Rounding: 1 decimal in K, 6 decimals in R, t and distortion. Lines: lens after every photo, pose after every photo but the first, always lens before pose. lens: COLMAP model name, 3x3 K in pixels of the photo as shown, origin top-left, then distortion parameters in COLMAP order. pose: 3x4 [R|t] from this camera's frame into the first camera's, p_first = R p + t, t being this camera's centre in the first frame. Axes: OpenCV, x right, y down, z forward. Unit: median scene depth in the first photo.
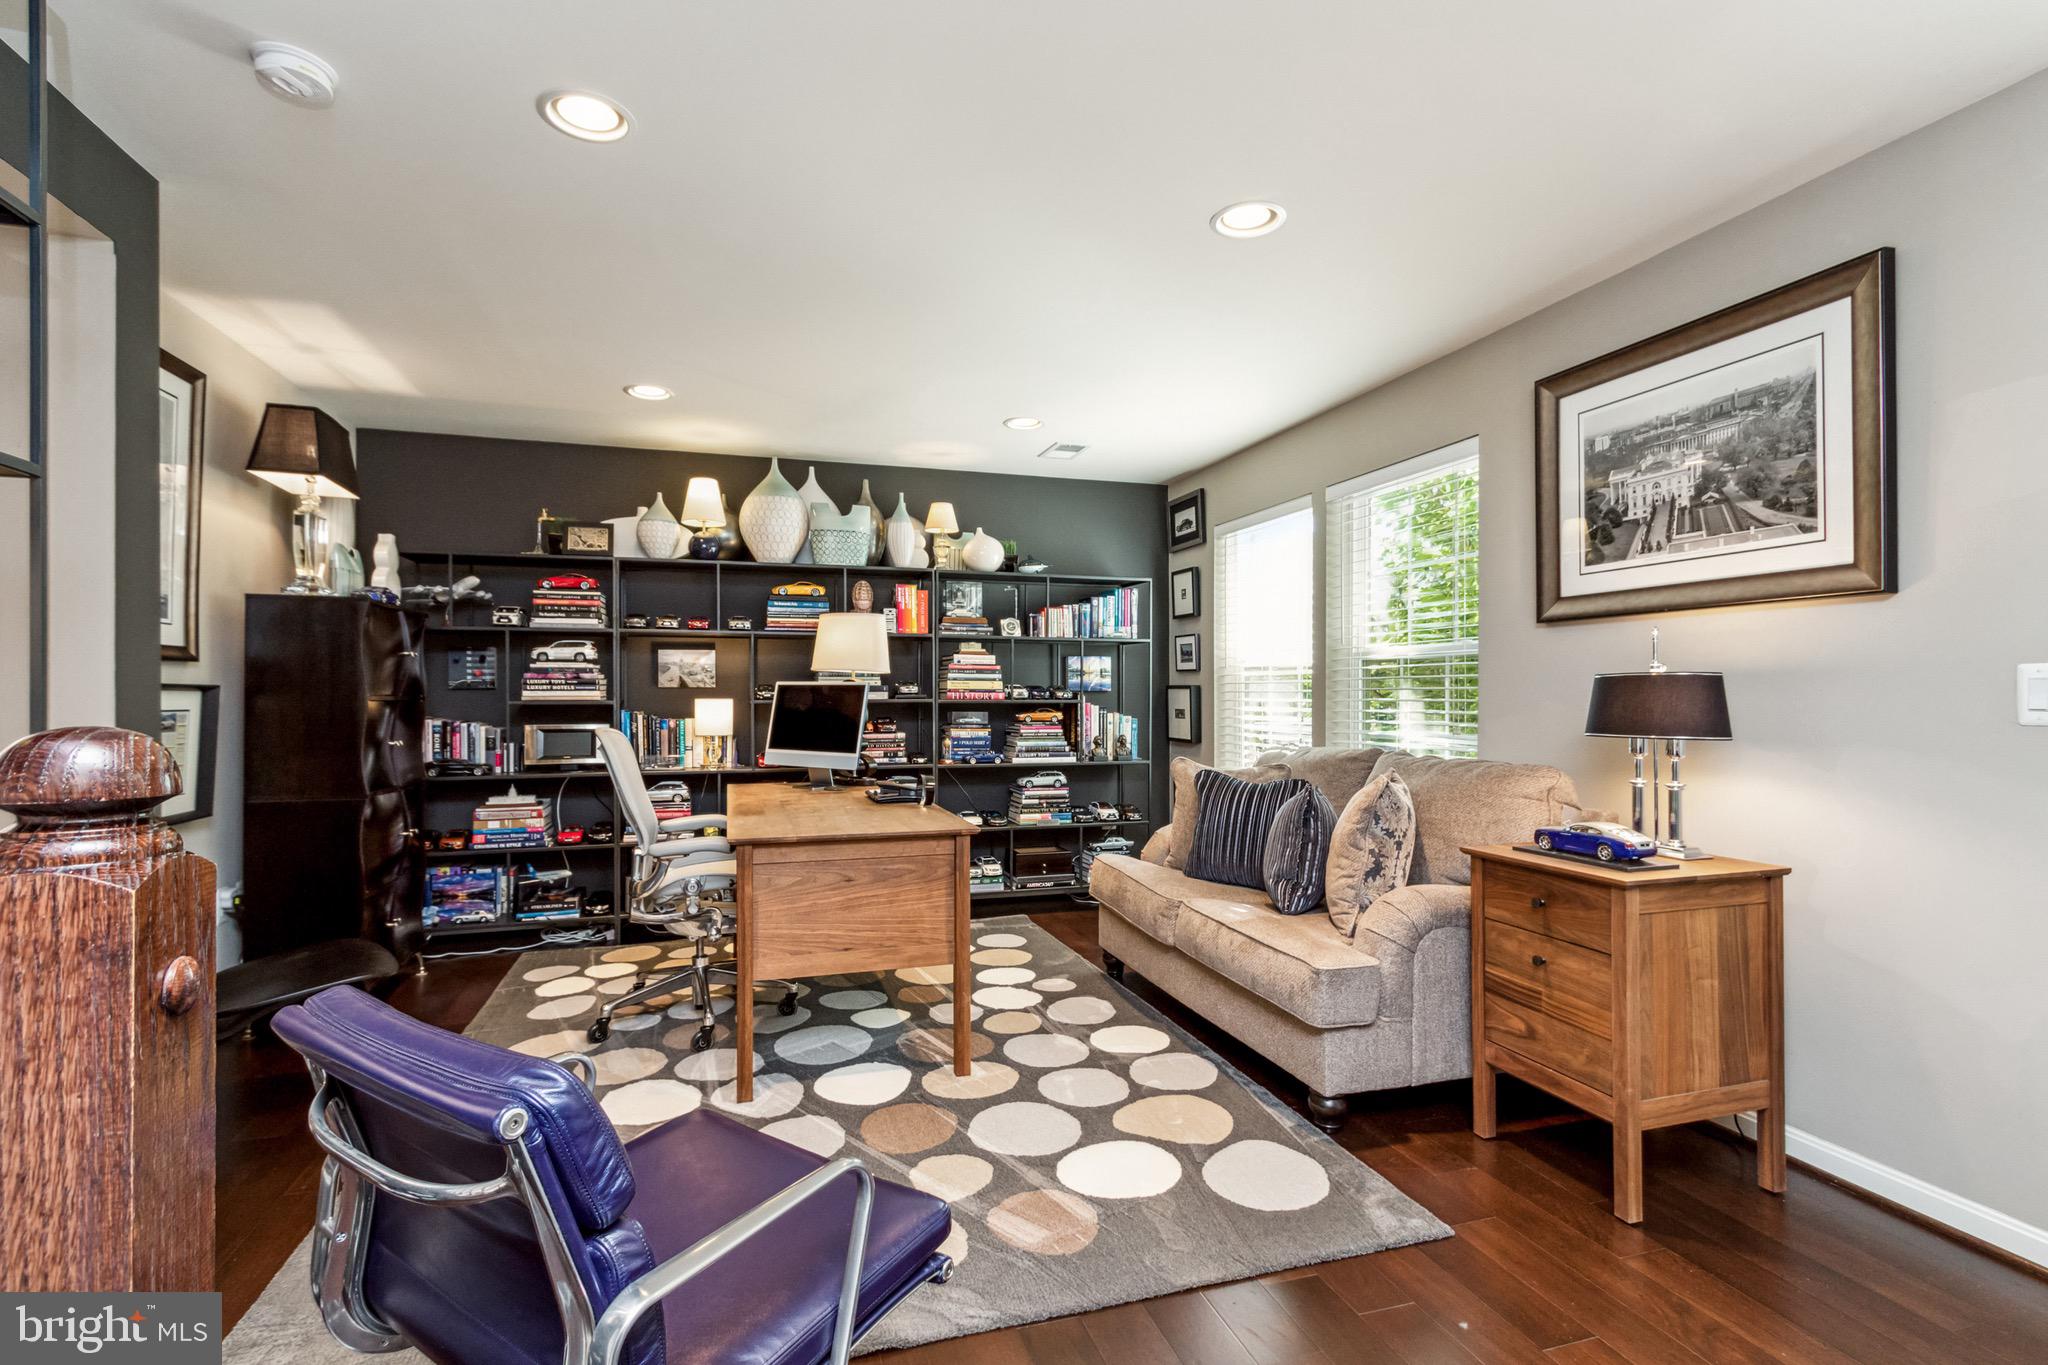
lens RADIAL K [[943.5, 0, 1010.2], [0, 943.5, 681.0], [0, 0, 1]] dist [0.008323, -0.002204]
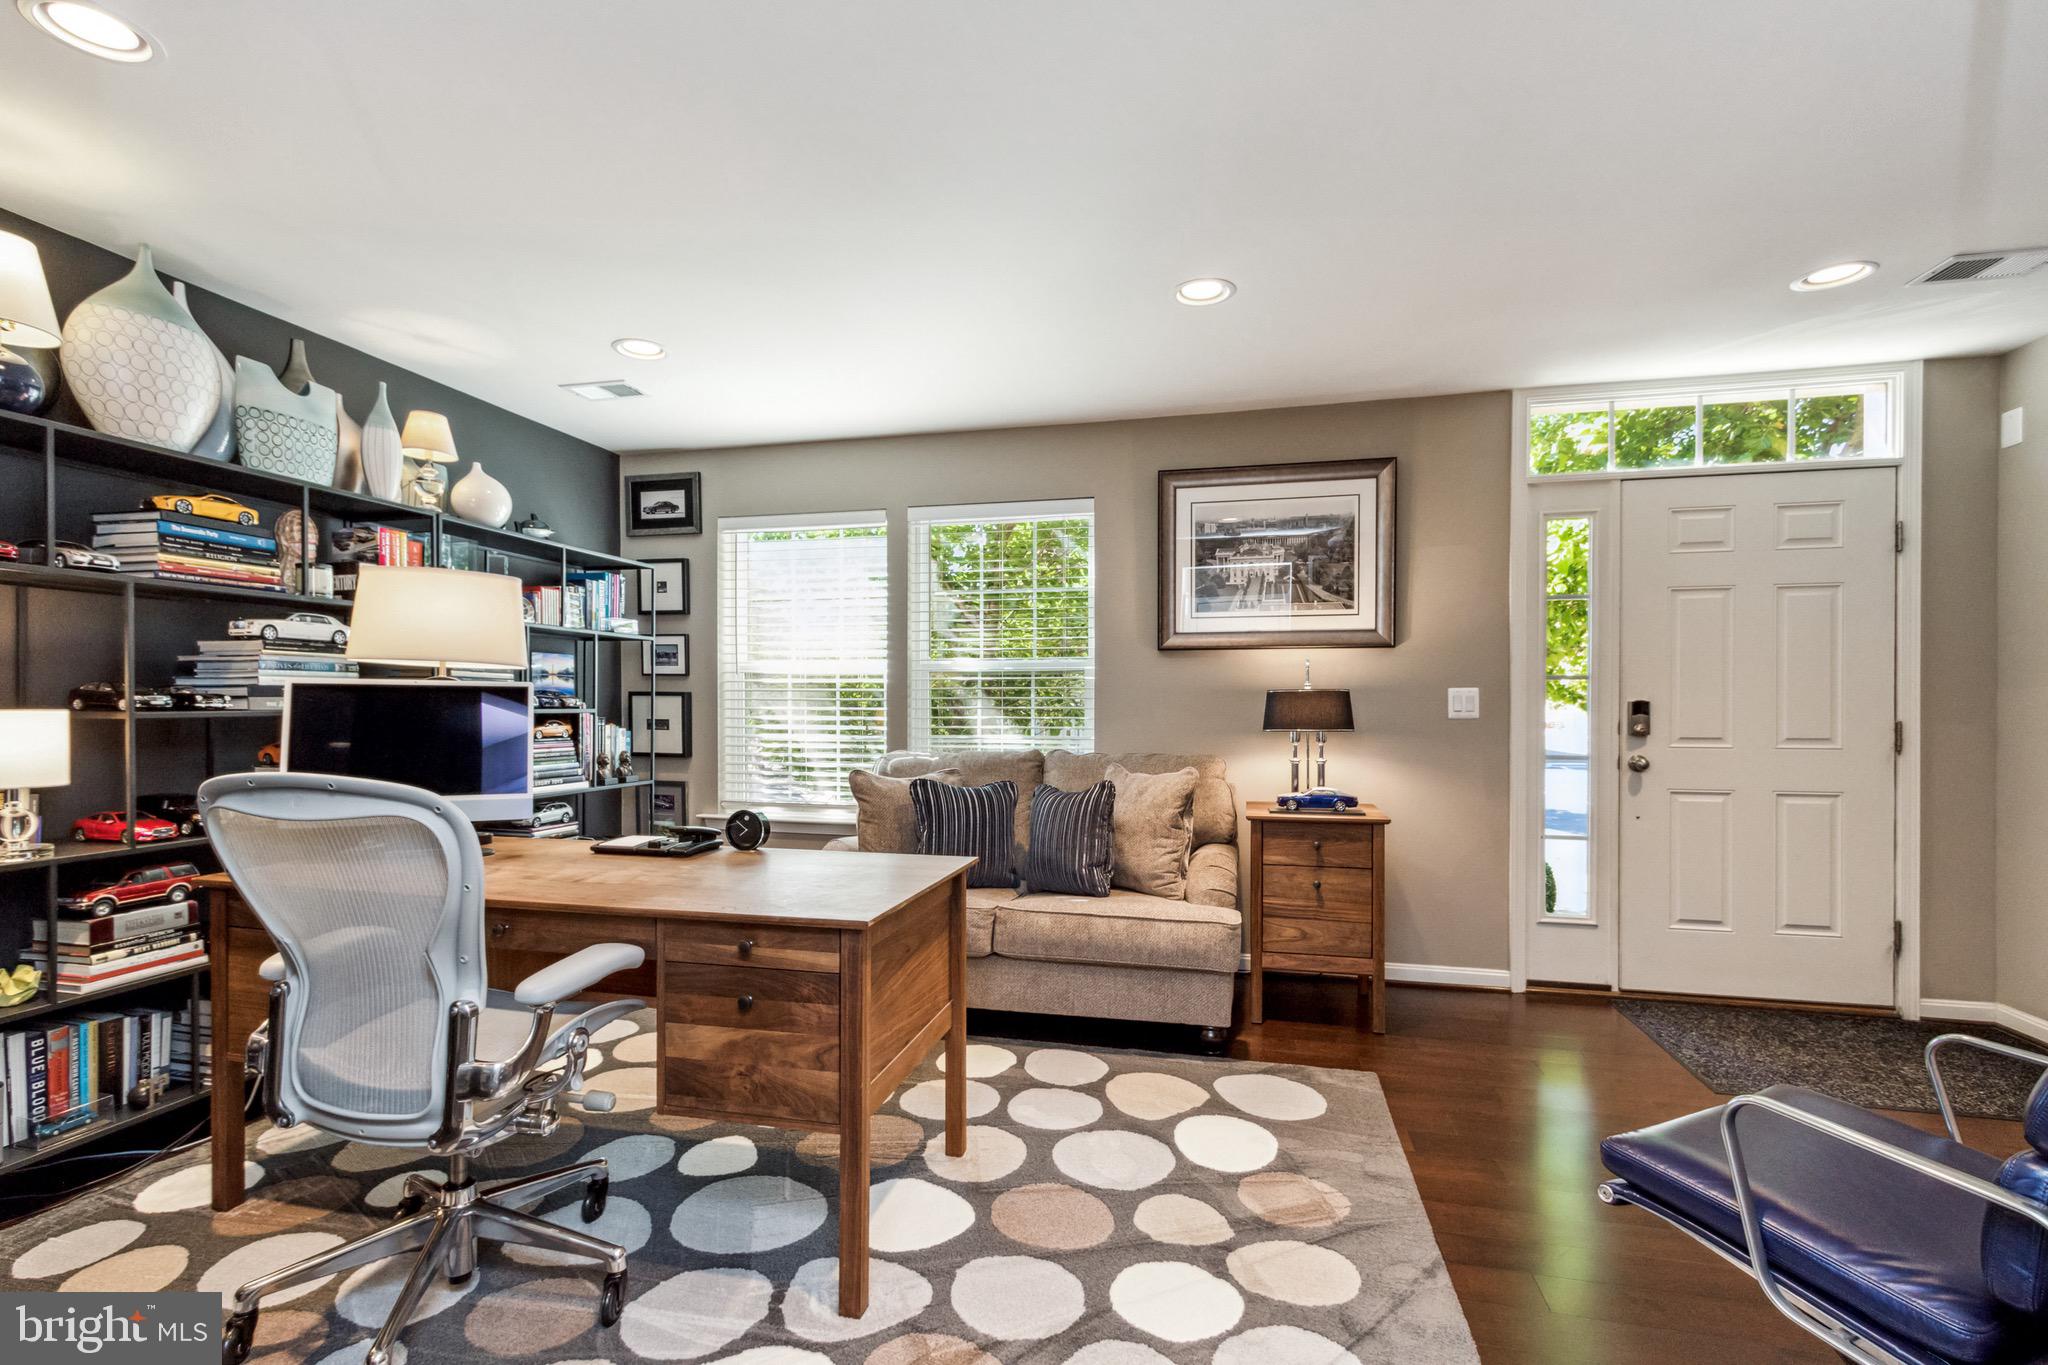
lens RADIAL K [[943.5, 0, 1007.8], [0, 943.5, 694.3], [0, 0, 1]] dist [0.008323, -0.002204]
pose [[0.512074, 0.011303, 0.858867, -0.483924], [-0.014382, 0.999886, -0.004584, 0.007220], [-0.858821, -0.010005, 0.512178, 0.340275]]
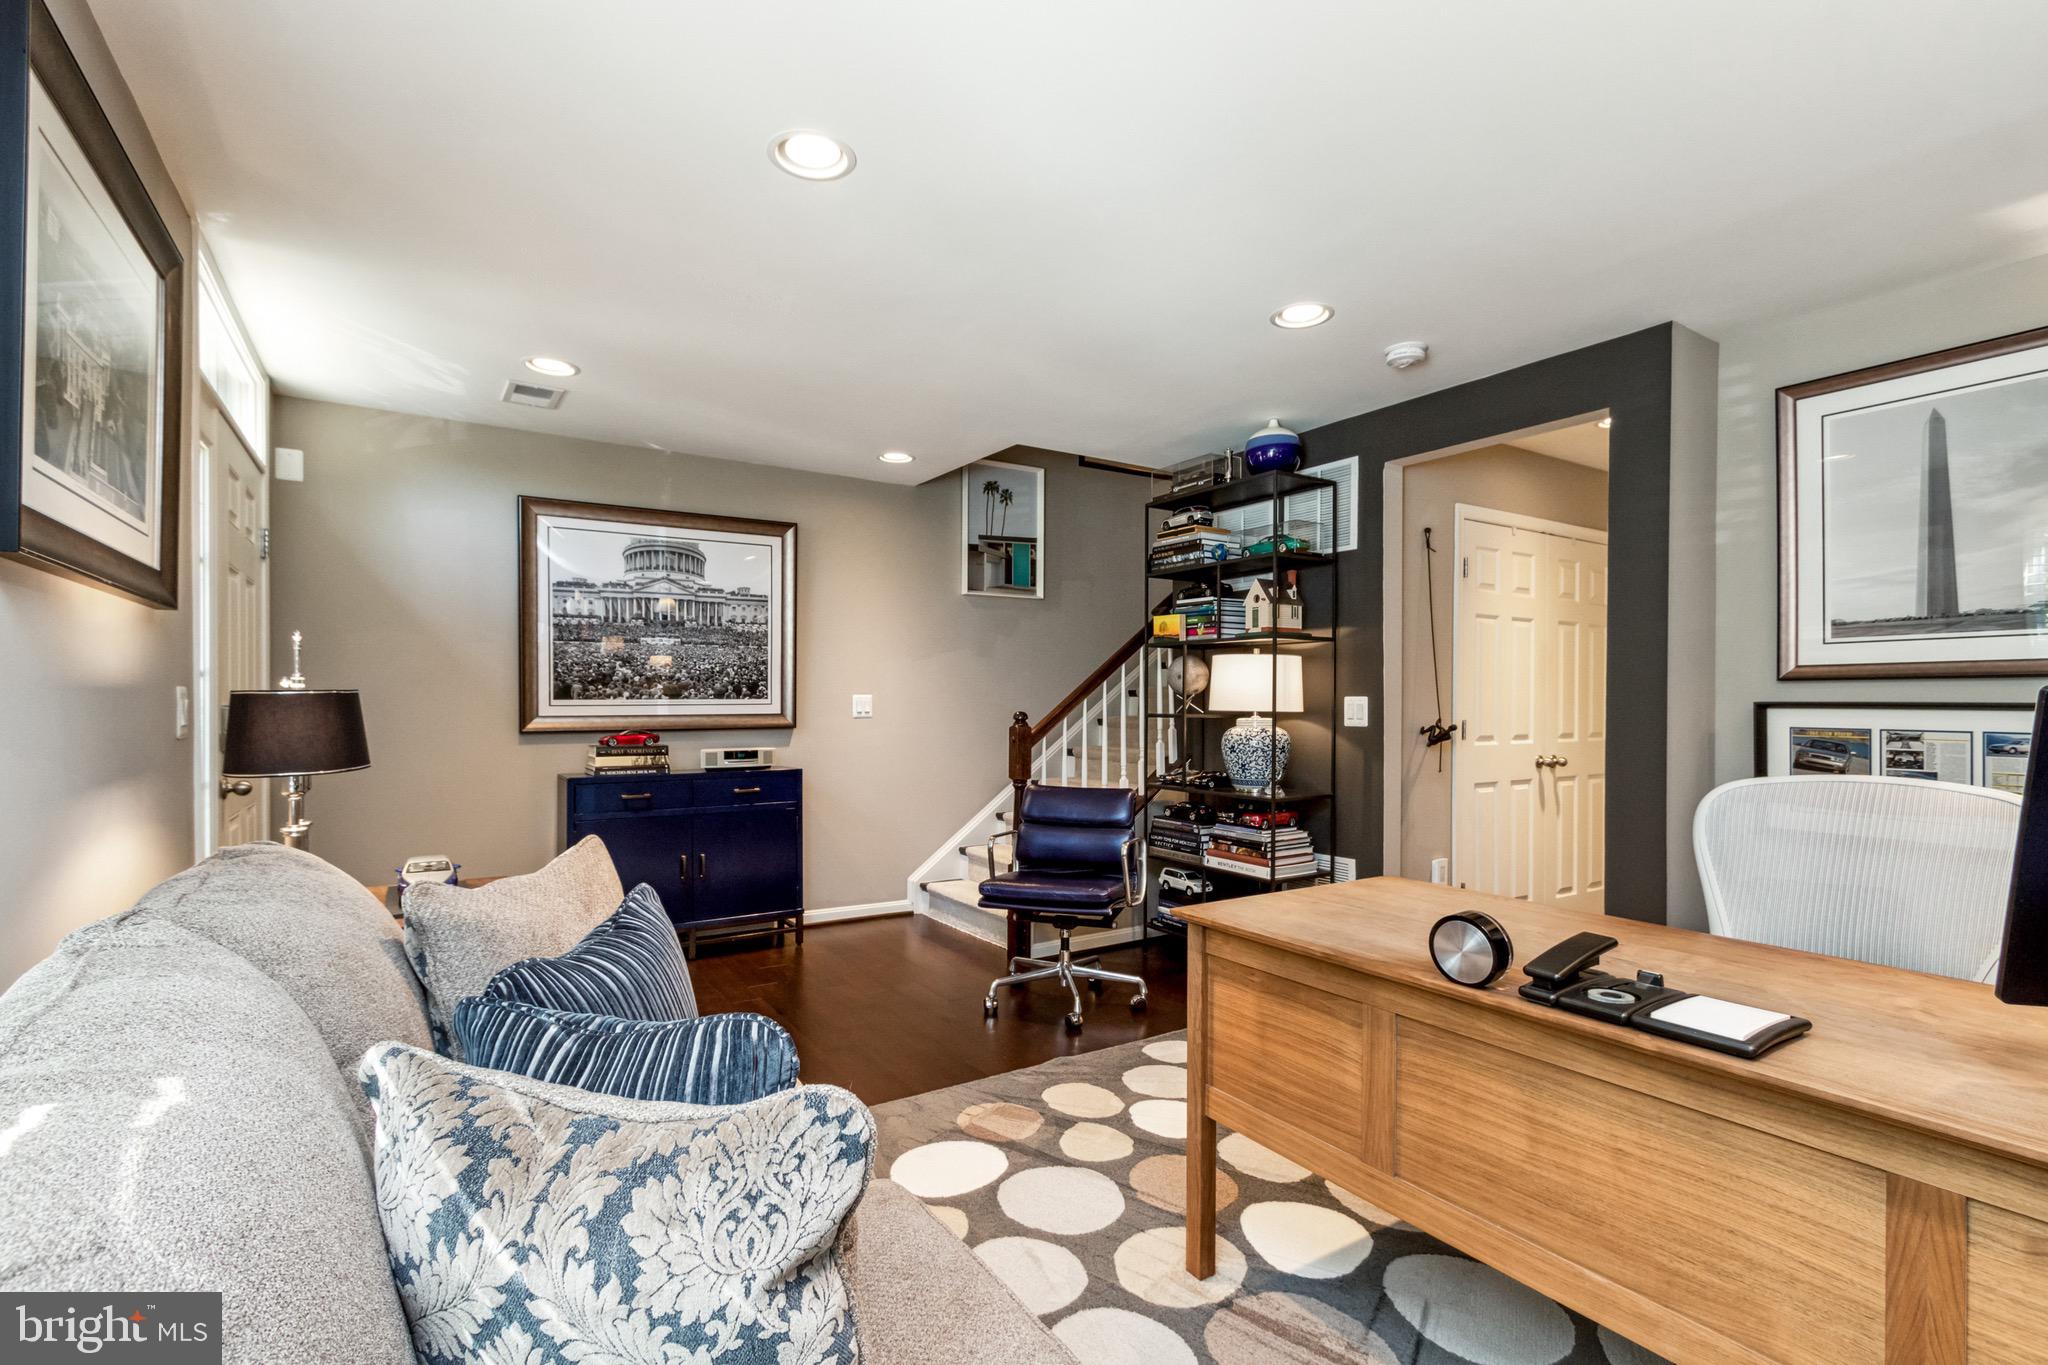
lens RADIAL K [[943.5, 0, 1019.6], [0, 943.5, 697.8], [0, 0, 1]] dist [0.008323, -0.002204]
pose [[-0.959606, -0.005210, -0.281299, 0.172831], [0.000809, 0.999773, -0.021275, 0.010185], [0.281346, -0.020644, -0.959384, 1.042713]]
